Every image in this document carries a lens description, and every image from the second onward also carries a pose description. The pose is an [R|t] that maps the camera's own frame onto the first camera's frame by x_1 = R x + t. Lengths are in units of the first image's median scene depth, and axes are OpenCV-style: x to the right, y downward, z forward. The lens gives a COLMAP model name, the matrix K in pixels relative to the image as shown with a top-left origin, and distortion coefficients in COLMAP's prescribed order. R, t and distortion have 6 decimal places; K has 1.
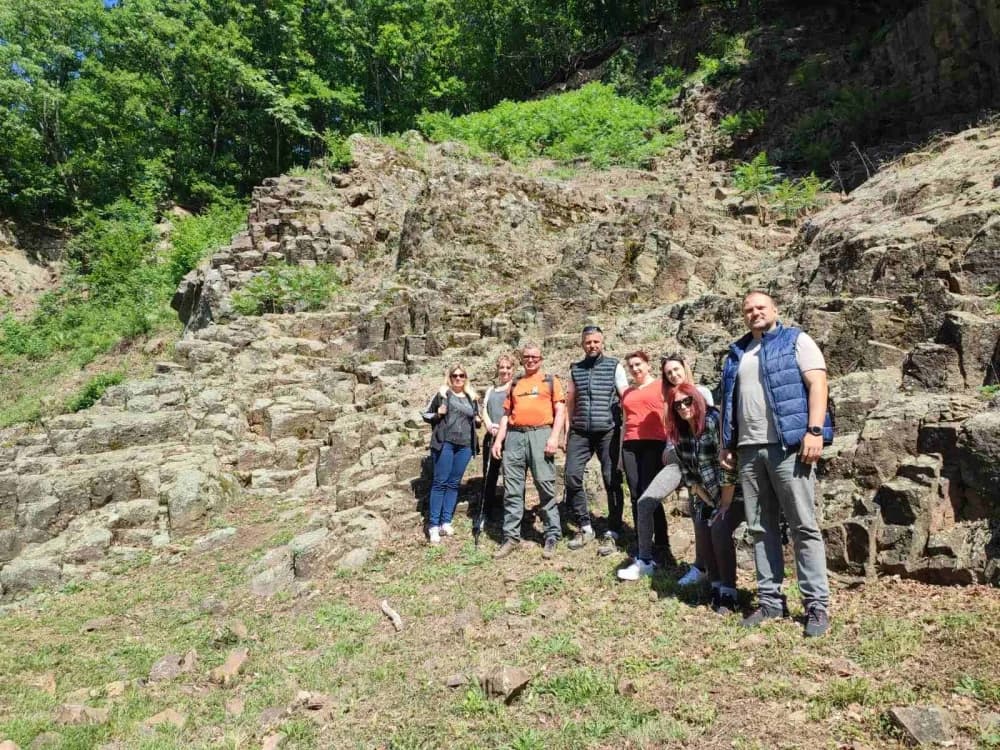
lens RADIAL K [[723.9, 0, 500.0], [0, 723.9, 375.0], [0, 0, 1]] dist [0.012691, -0.013050]
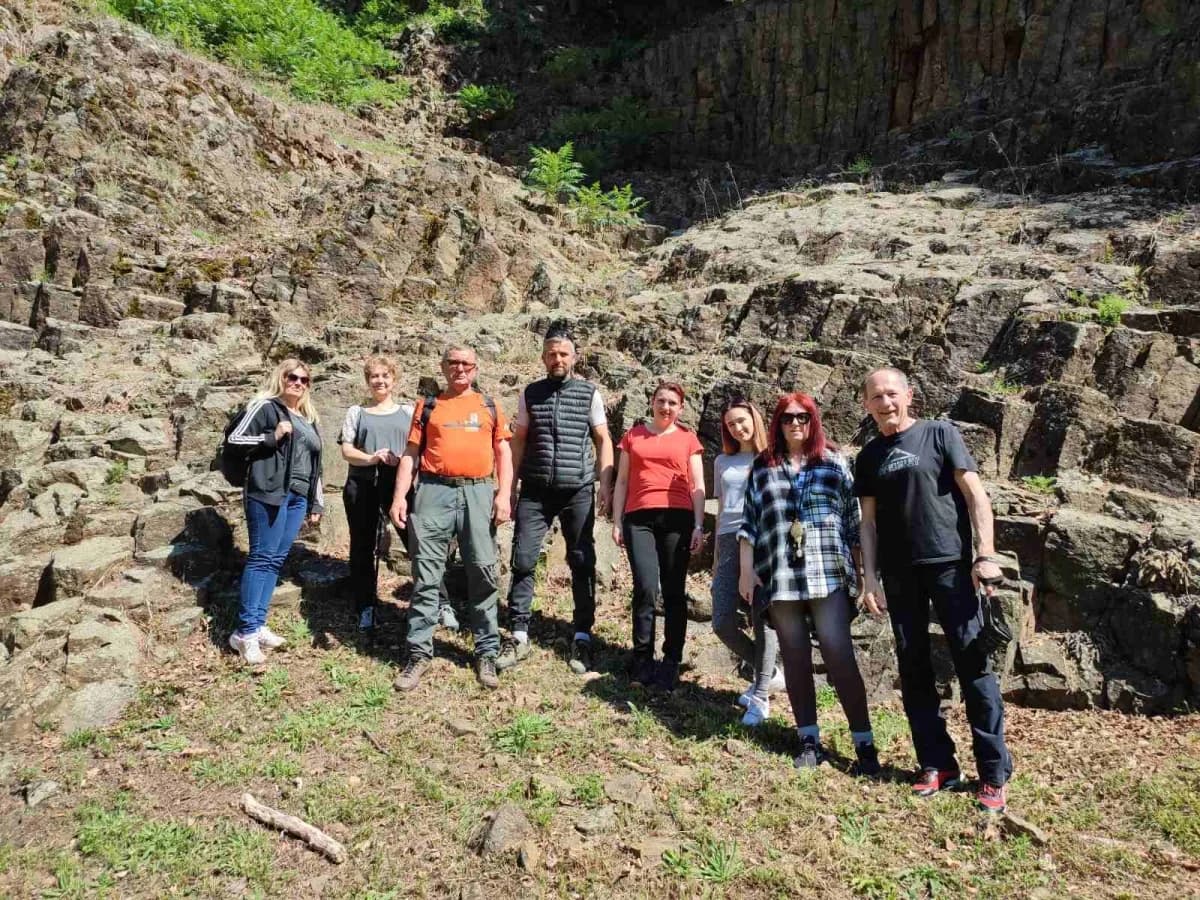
lens RADIAL K [[868.7, 0, 600.0], [0, 868.7, 450.0], [0, 0, 1]] dist [0.012691, -0.013050]
pose [[0.817500, 0.083634, 0.569824, -0.158103], [-0.118853, 0.992601, 0.024827, 0.007885], [-0.563532, -0.088021, 0.821392, 0.171309]]
